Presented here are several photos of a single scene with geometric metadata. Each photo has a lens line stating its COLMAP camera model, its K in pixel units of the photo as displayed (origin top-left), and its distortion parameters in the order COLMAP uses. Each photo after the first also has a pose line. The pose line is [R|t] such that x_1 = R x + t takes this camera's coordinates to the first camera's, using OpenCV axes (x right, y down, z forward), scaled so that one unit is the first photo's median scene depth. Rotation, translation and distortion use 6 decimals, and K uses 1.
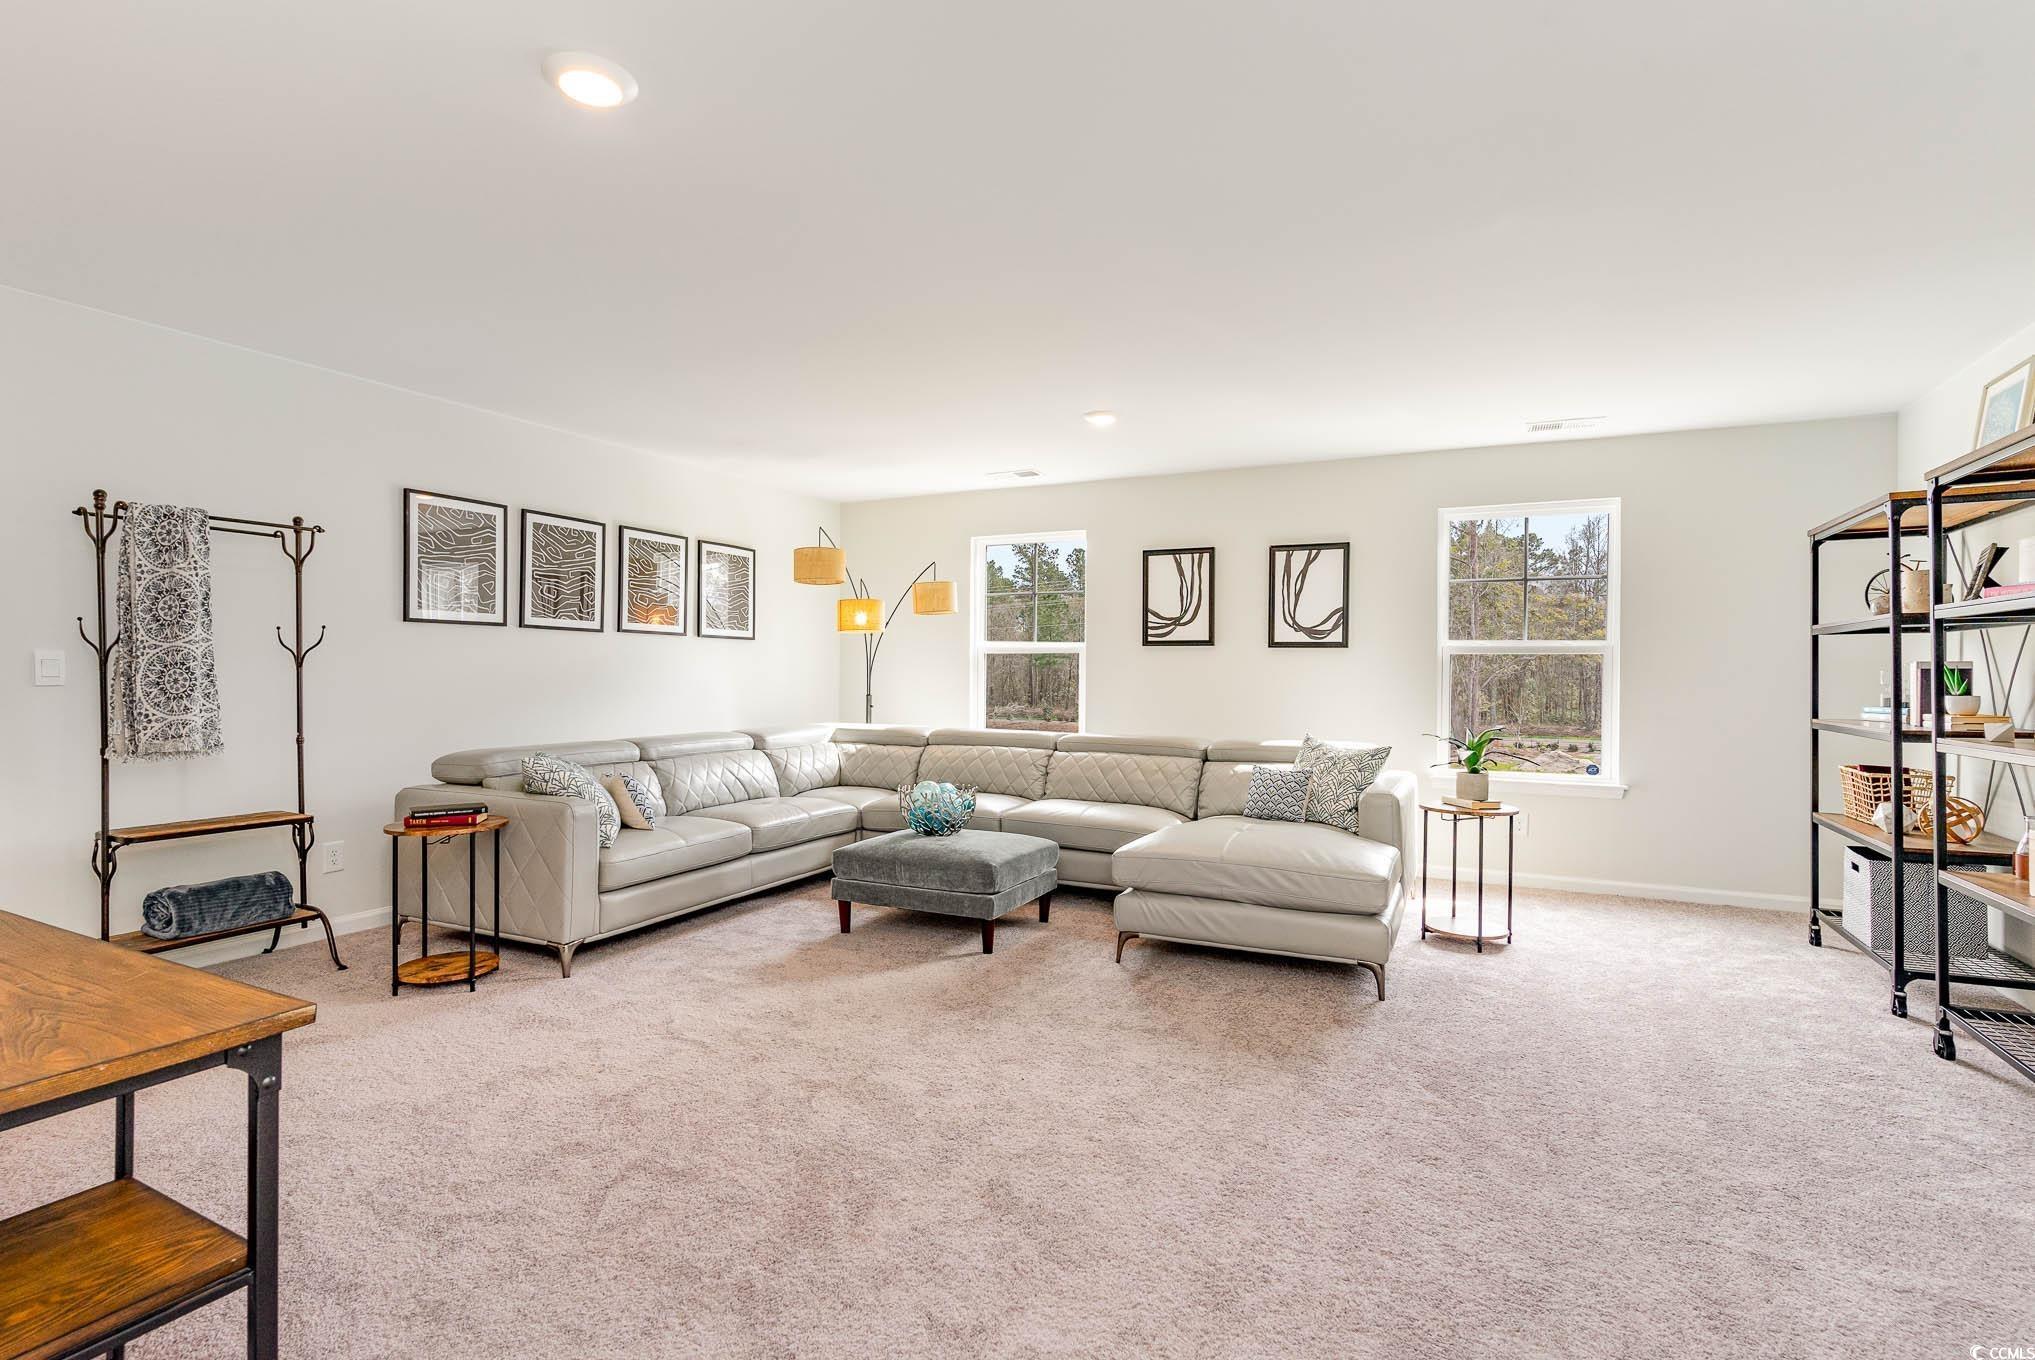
lens RADIAL K [[968.3, 0, 1016.2], [0, 968.3, 671.0], [0, 0, 1]] dist [0.000358, -0.000230]
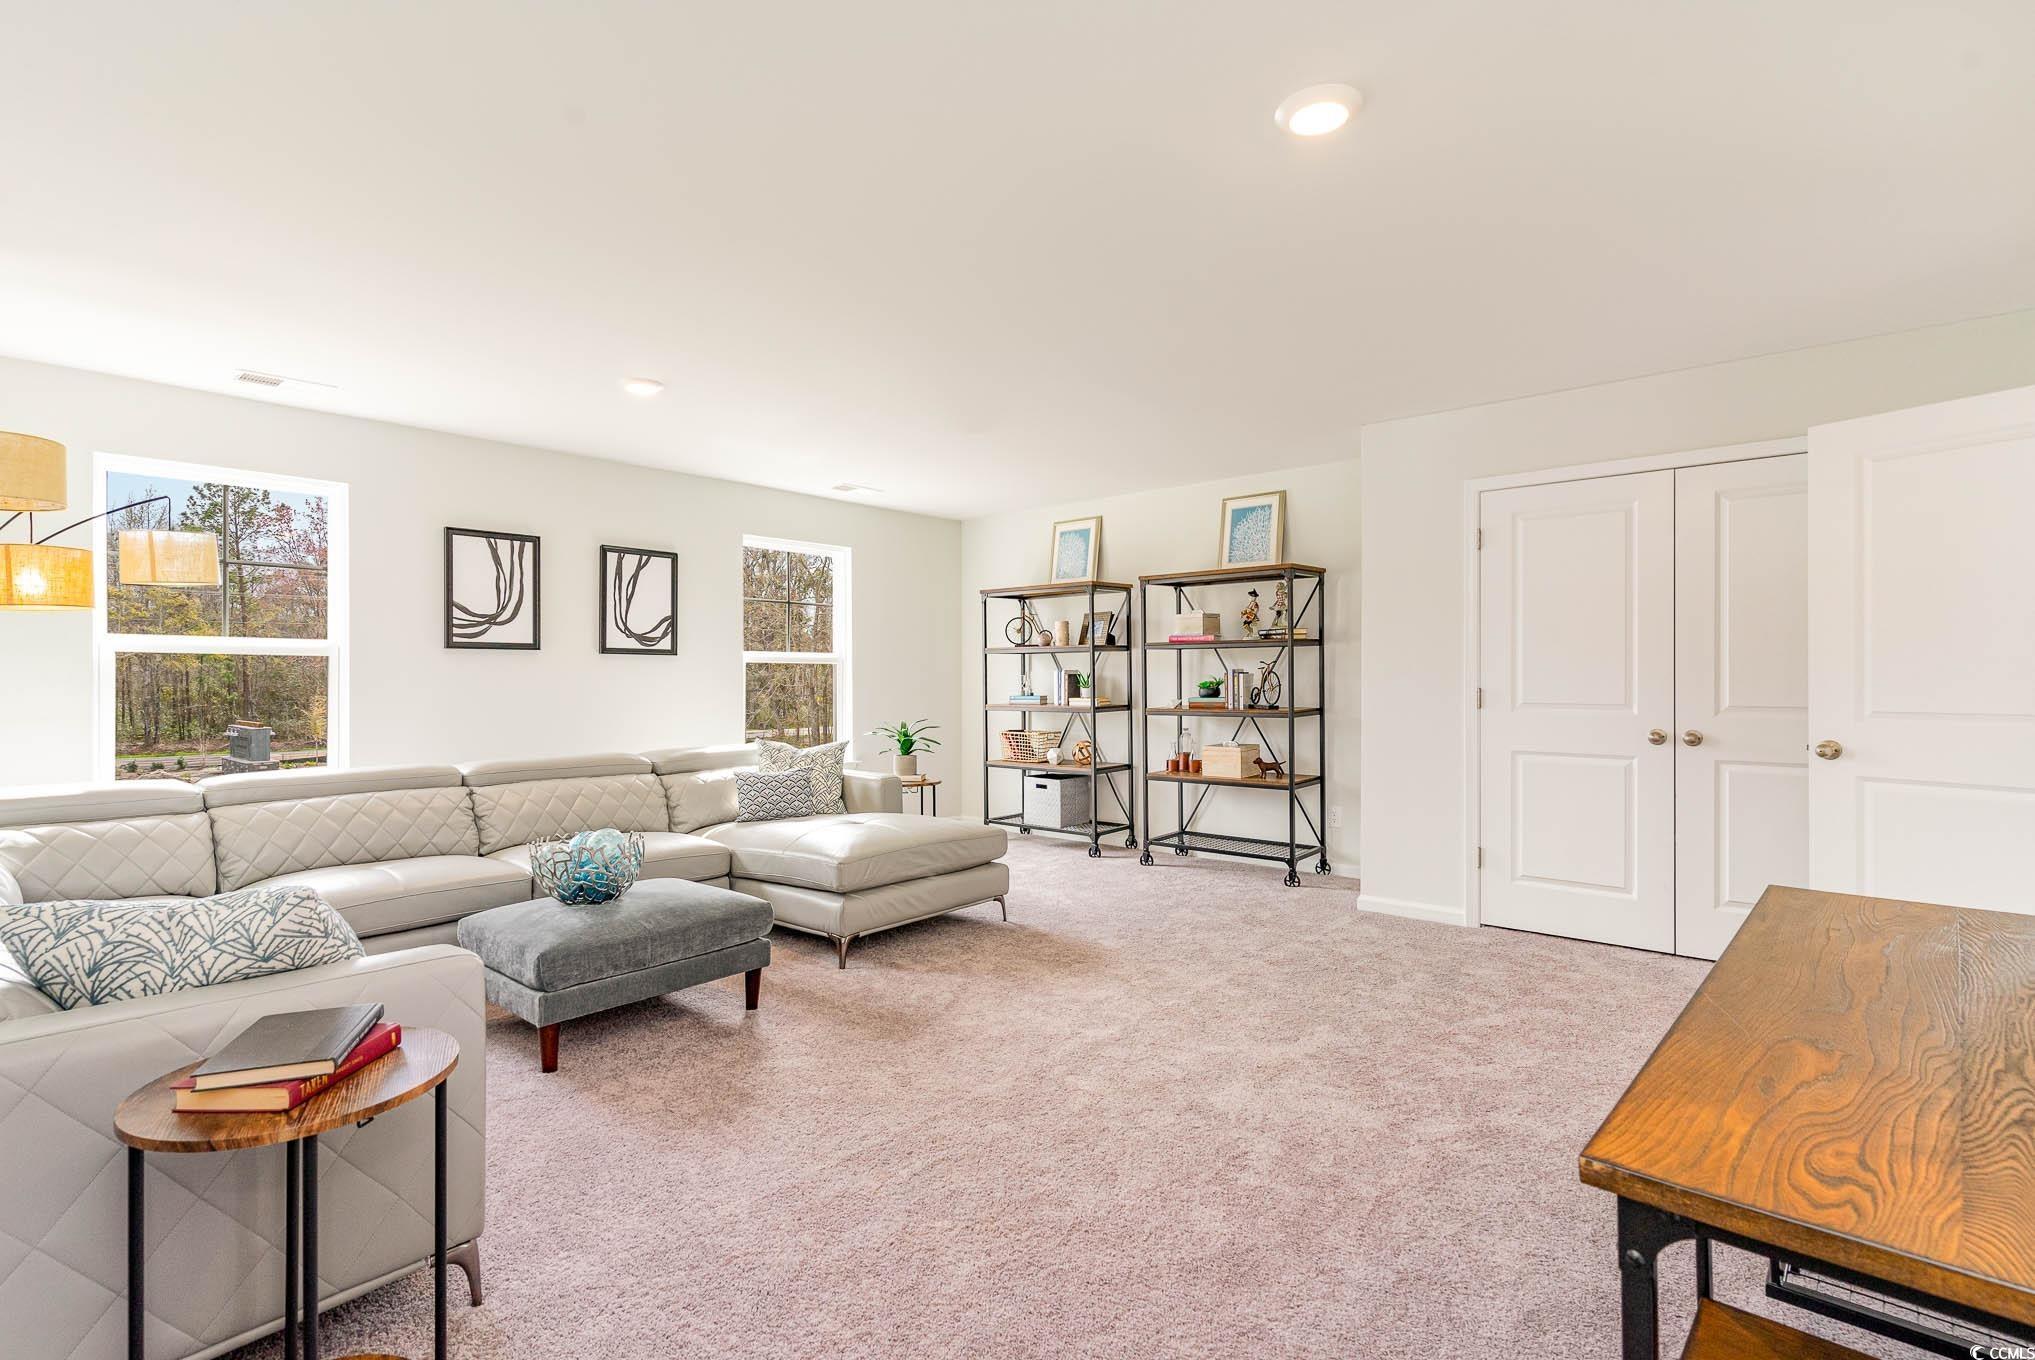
lens RADIAL K [[968.3, 0, 1022.4], [0, 968.3, 678.6], [0, 0, 1]] dist [0.000358, -0.000230]
pose [[0.263252, -0.010612, 0.964669, -0.539179], [0.001927, 0.999943, 0.010474, -0.008839], [-0.964725, -0.000899, 0.263258, 0.360383]]
